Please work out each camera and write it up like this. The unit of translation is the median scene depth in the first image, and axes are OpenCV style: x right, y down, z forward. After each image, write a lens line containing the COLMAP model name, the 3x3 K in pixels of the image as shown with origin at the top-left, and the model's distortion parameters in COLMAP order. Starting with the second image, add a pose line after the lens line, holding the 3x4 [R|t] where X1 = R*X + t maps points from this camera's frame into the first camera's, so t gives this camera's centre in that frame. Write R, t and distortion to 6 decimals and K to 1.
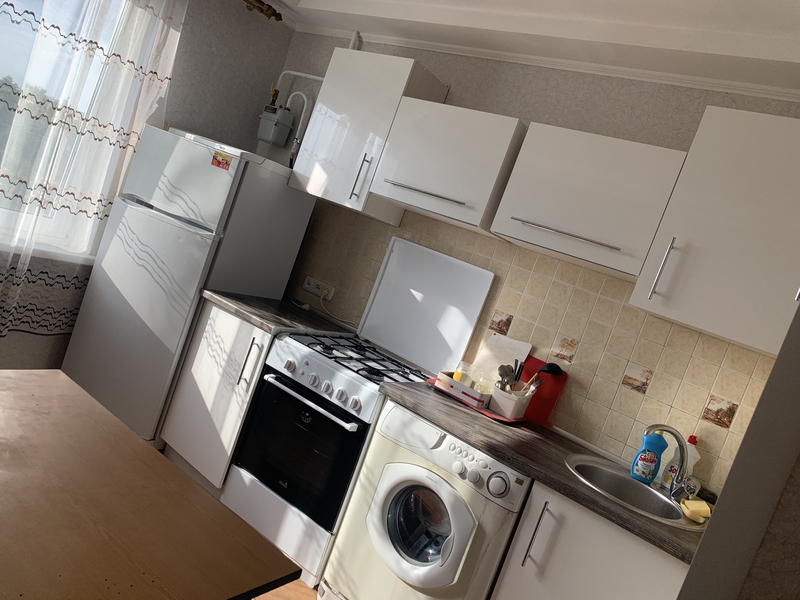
lens RADIAL K [[621.7, 0, 400.0], [0, 621.7, 300.0], [0, 0, 1]] dist [0.054635, -0.065497]
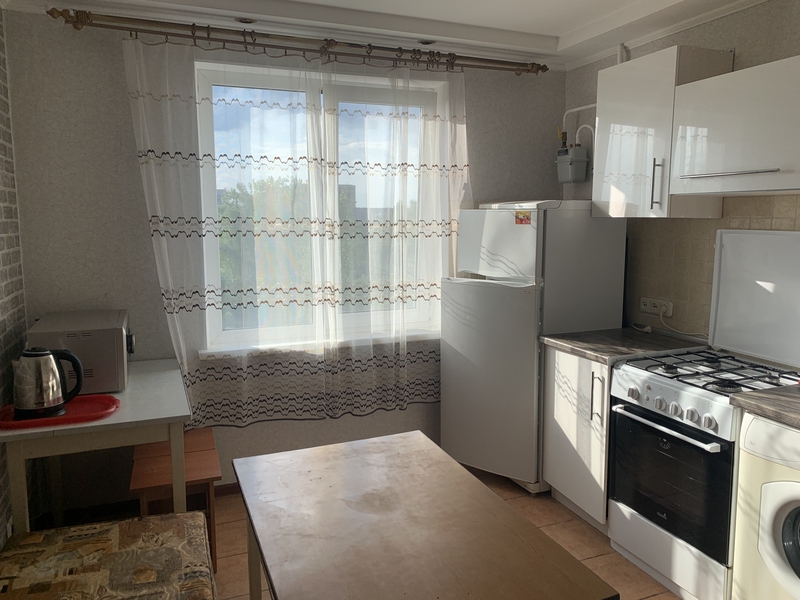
lens RADIAL K [[621.7, 0, 400.0], [0, 621.7, 300.0], [0, 0, 1]] dist [0.054635, -0.065497]
pose [[0.778723, -0.263303, -0.569441, 0.130547], [0.227422, 0.964404, -0.134925, 0.013223], [0.584697, -0.024434, 0.810884, -0.008006]]
